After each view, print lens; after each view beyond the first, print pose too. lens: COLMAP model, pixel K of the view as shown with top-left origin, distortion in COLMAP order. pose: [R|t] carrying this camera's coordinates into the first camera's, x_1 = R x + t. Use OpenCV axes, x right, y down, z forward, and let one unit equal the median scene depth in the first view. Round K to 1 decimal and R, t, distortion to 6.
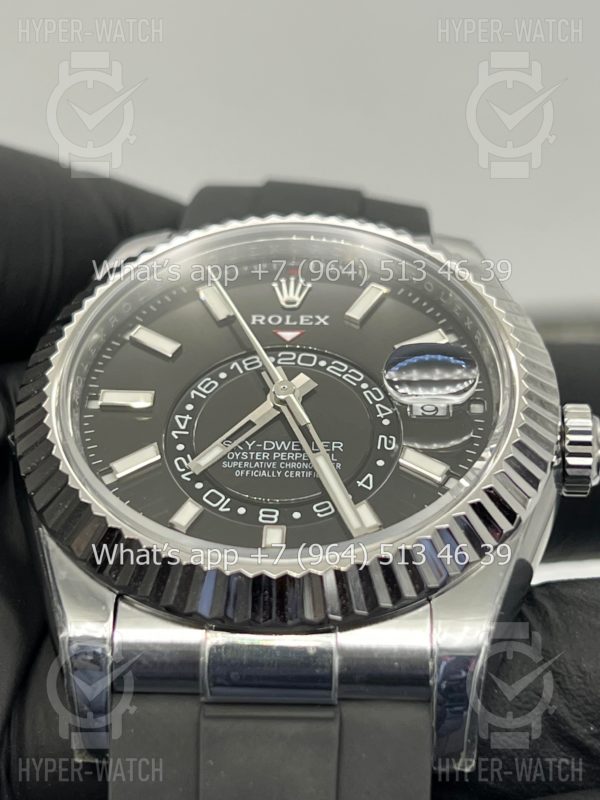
lens RADIAL K [[1861.8, 0, 296.5], [0, 1861.8, 401.1], [0, 0, 1]] dist [0.239365, 0.000000]
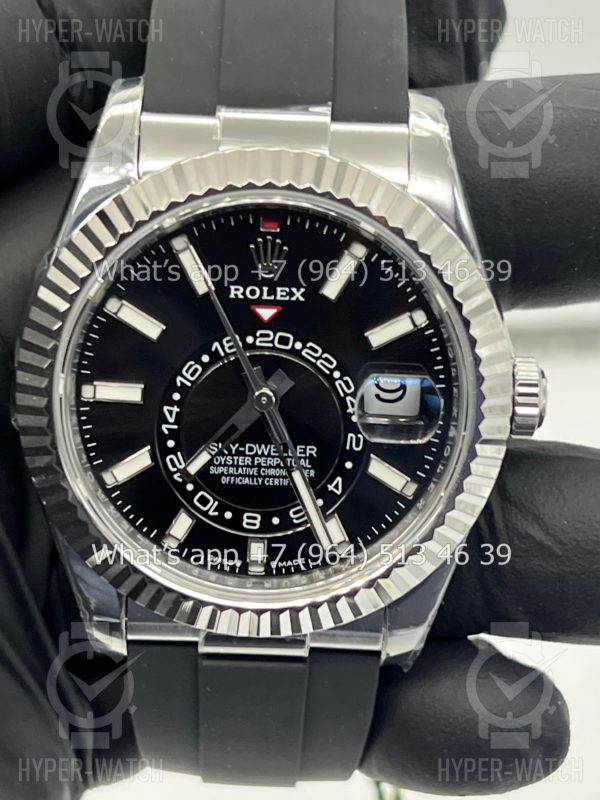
lens RADIAL K [[1861.8, 0, 302.7], [0, 1861.8, 395.1], [0, 0, 1]] dist [0.239365, 0.000000]
pose [[0.998355, -0.016614, 0.054872, -0.044184], [-0.032128, 0.630564, 0.775472, -0.863126], [-0.047484, -0.775960, 0.628993, 0.314560]]
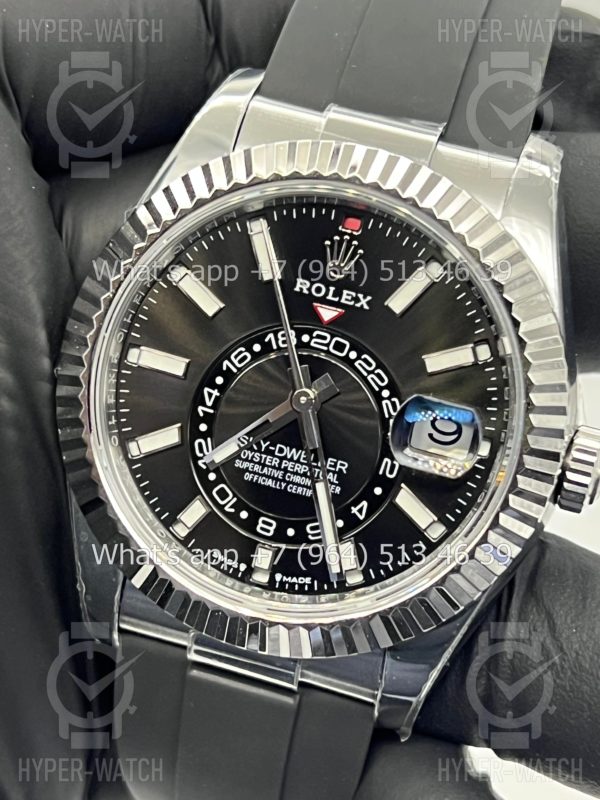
lens RADIAL K [[1861.8, 0, 300.9], [0, 1861.8, 404.5], [0, 0, 1]] dist [0.239365, 0.000000]
pose [[0.972445, 0.205397, -0.110282, 0.108695], [-0.073031, 0.717629, 0.692586, -0.734621], [0.221396, -0.665448, 0.712856, 0.252656]]
